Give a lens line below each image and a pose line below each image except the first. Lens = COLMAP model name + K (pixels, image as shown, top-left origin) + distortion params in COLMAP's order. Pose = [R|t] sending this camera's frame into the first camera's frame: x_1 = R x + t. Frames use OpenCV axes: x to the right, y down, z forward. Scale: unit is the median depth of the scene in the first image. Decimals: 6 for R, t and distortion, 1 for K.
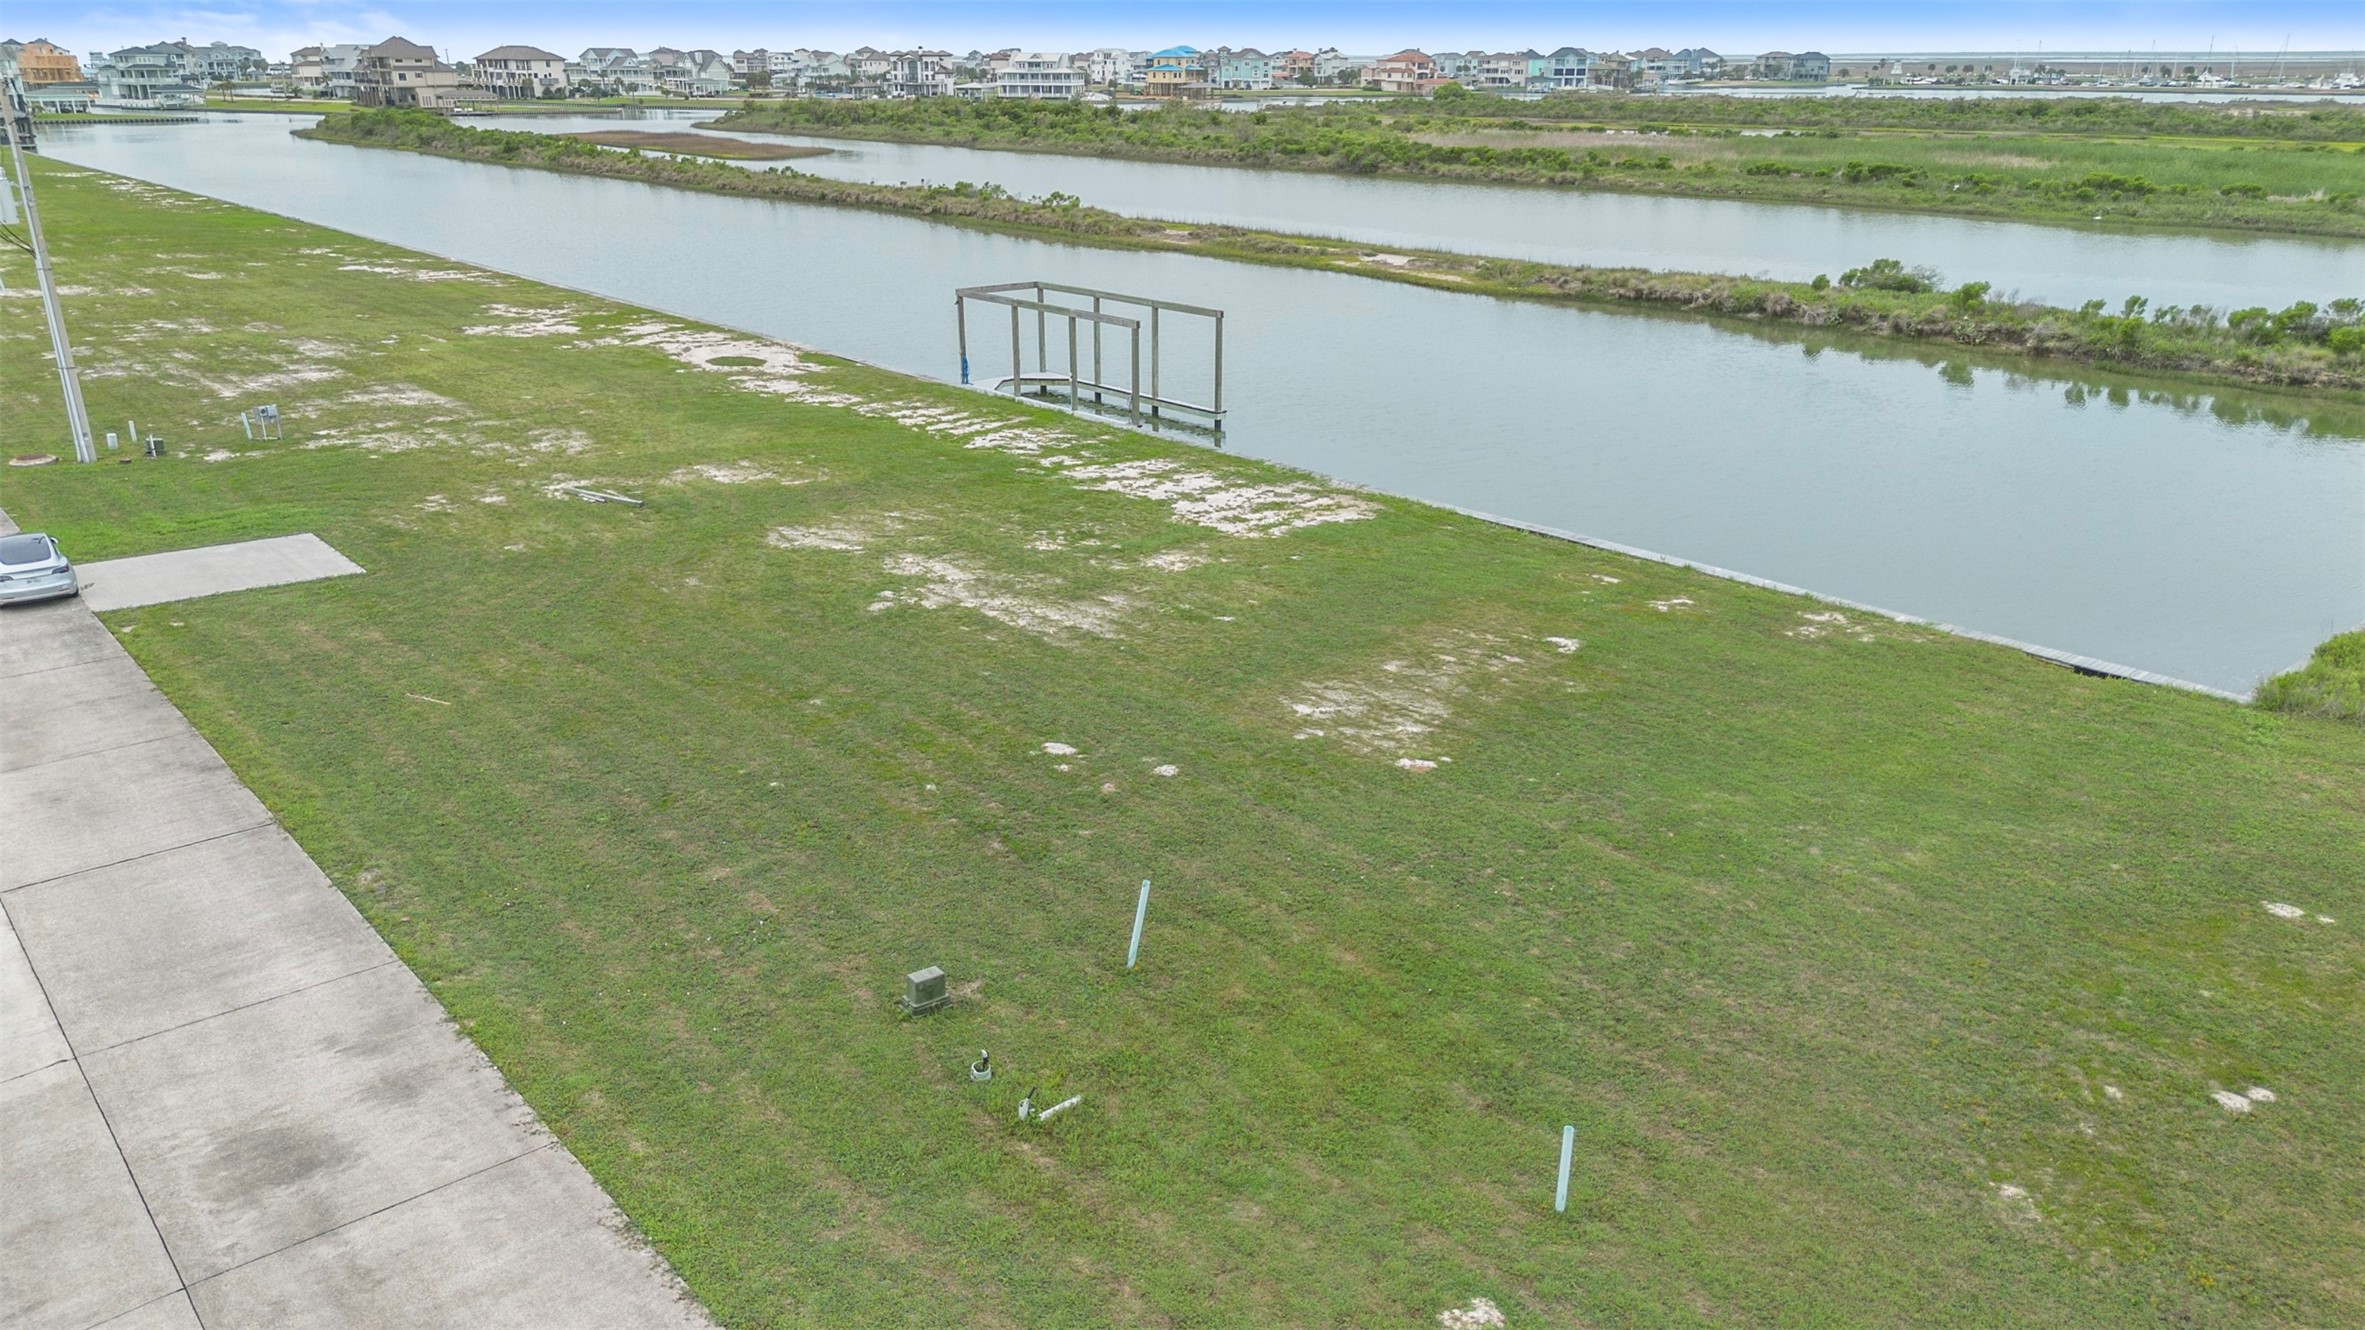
lens RADIAL K [[1669.4, 0, 1175.1], [0, 1669.4, 699.1], [0, 0, 1]] dist [0.078366, -0.081736]
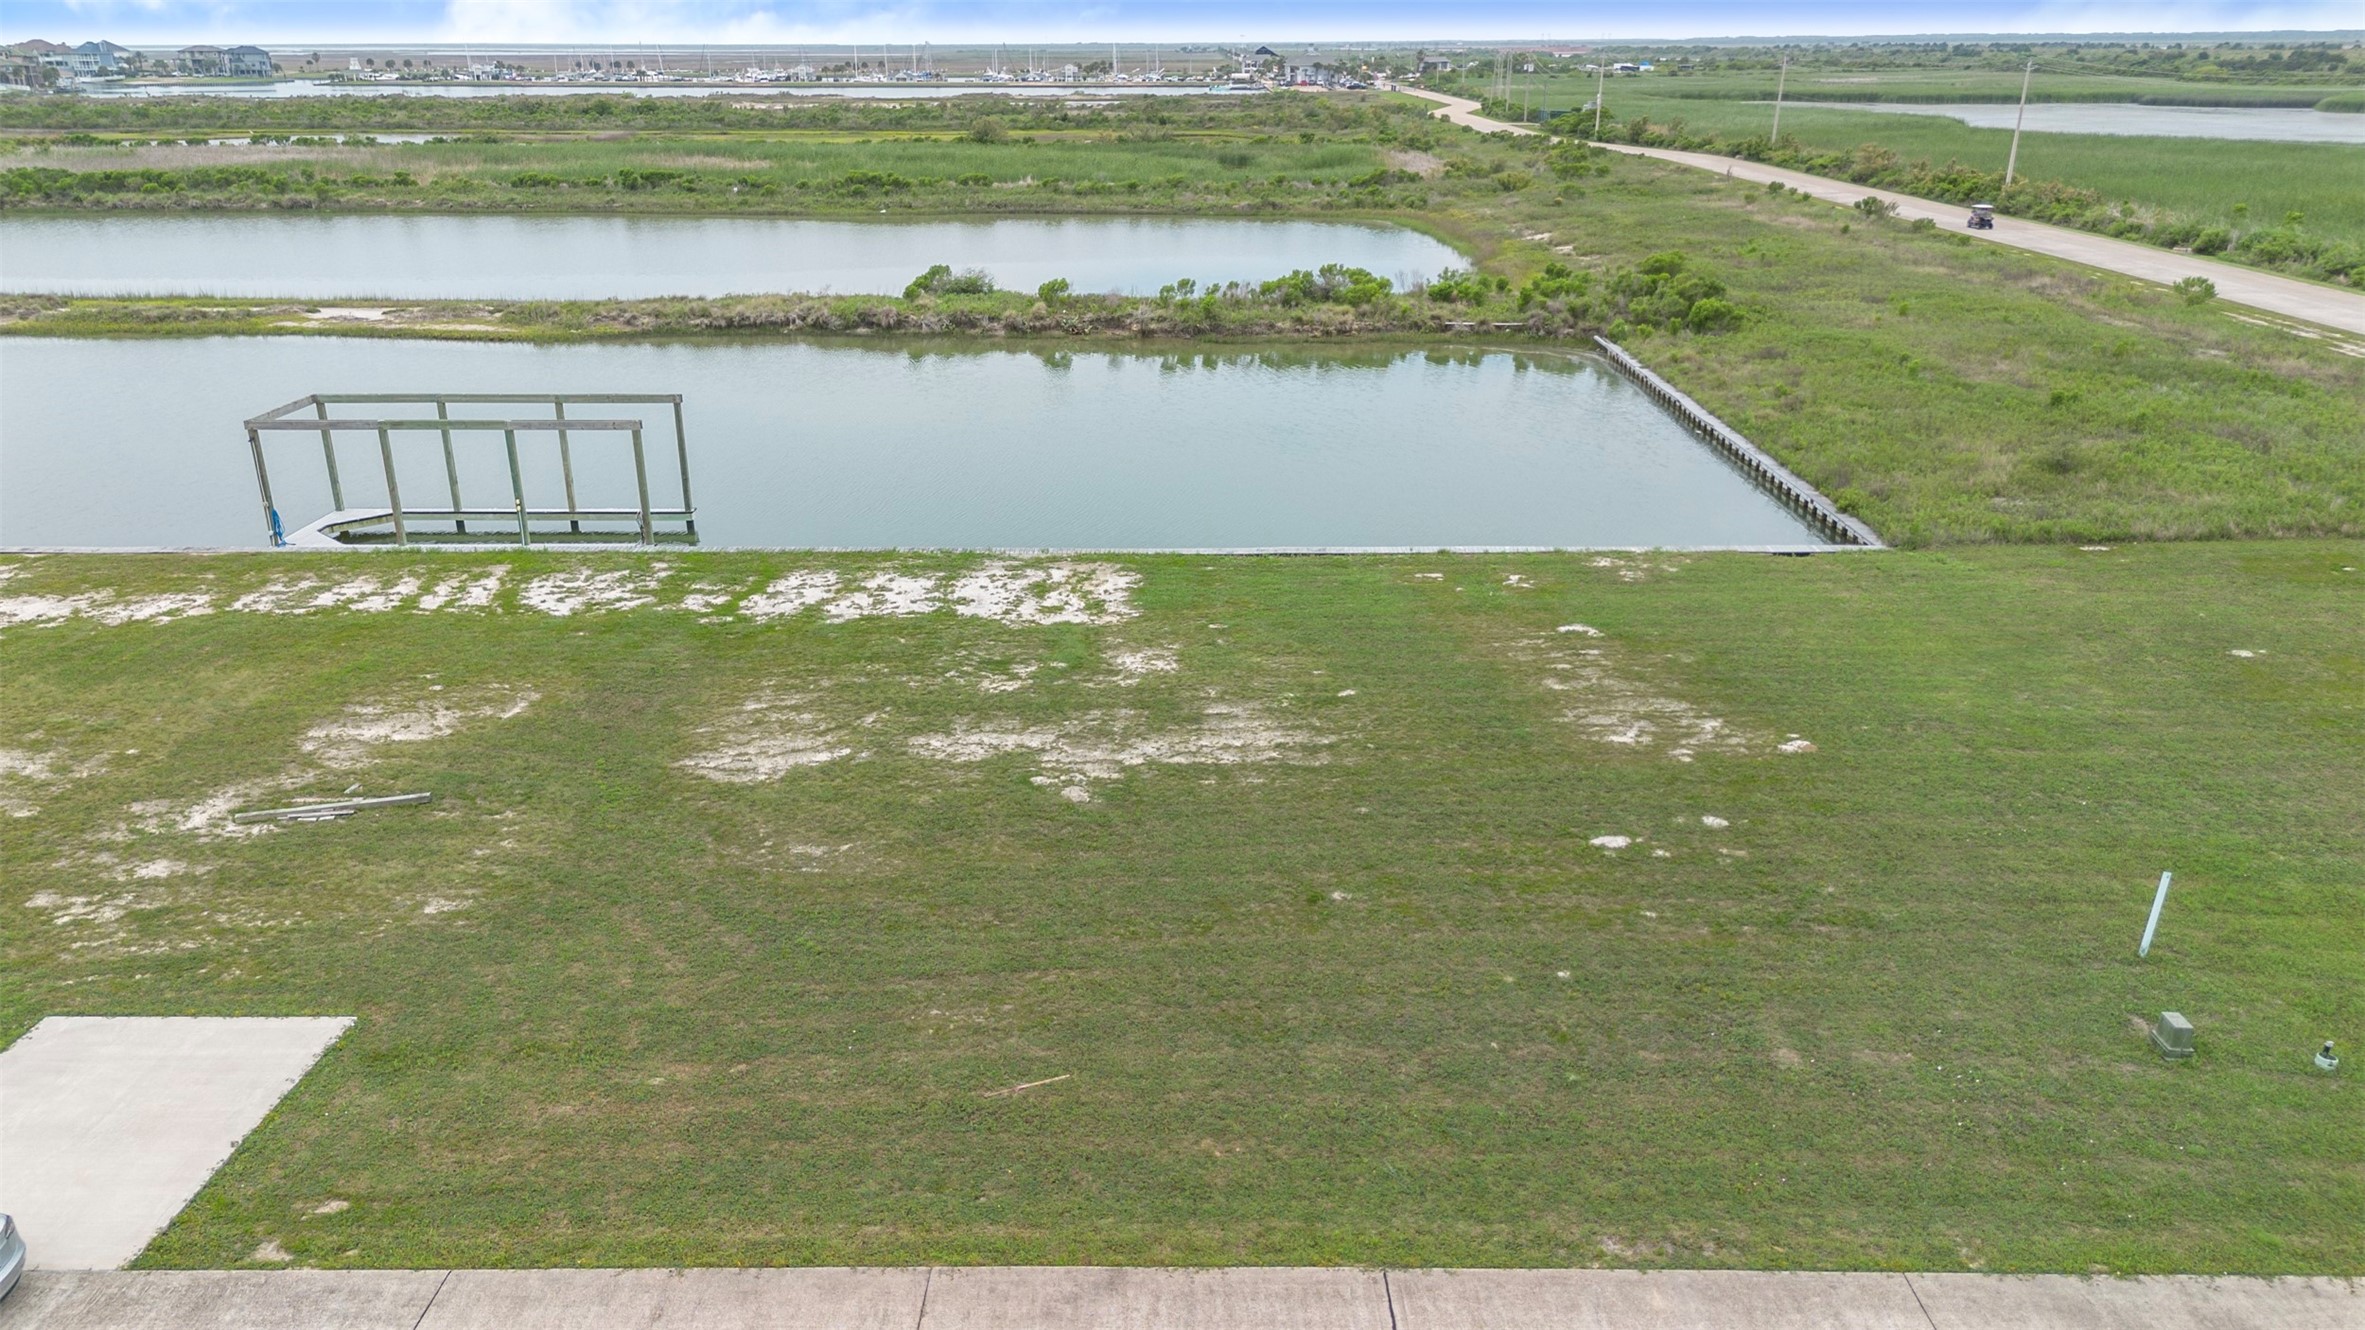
lens RADIAL K [[1707.3, 0, 1182.5], [0, 1707.3, 665.0], [0, 0, 1]] dist [0.080393, -0.085451]
pose [[0.661354, -0.258727, 0.704039, -0.402231], [0.272801, 0.957315, 0.095541, -0.102243], [-0.698706, 0.128877, 0.703705, 0.203161]]
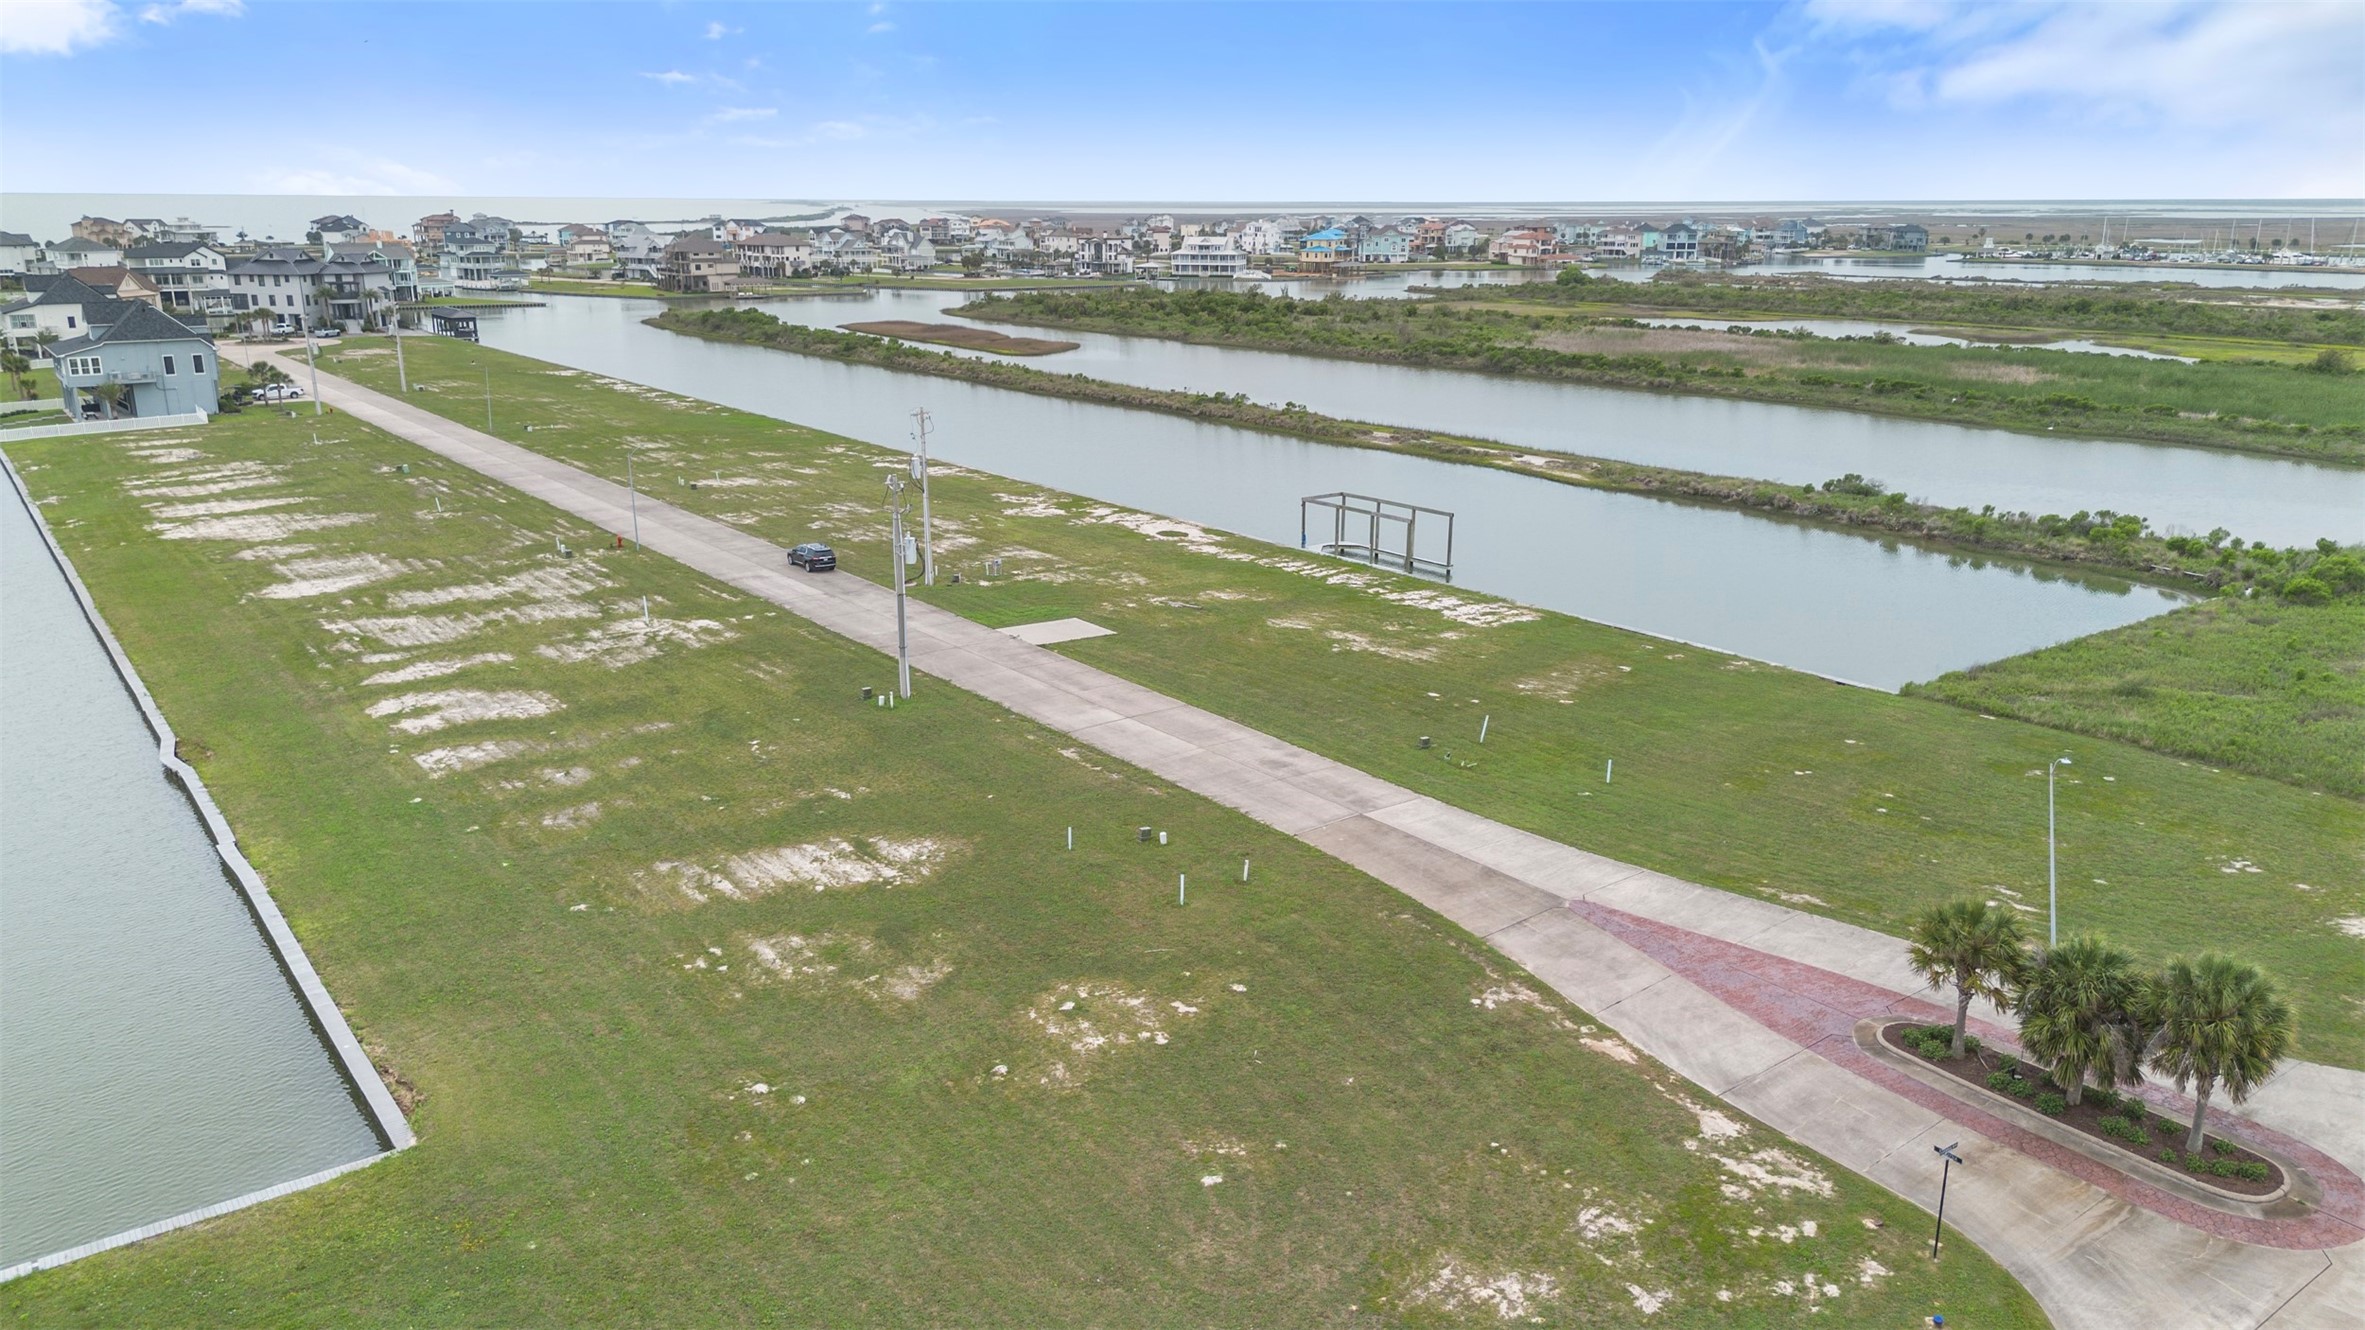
lens RADIAL K [[1669.4, 0, 1175.1], [0, 1669.4, 699.1], [0, 0, 1]] dist [0.078366, -0.081736]
pose [[0.997591, 0.021769, -0.065863, -0.139246], [-0.026650, 0.996890, -0.074160, 0.112400], [0.064044, 0.075736, 0.995069, -0.788361]]
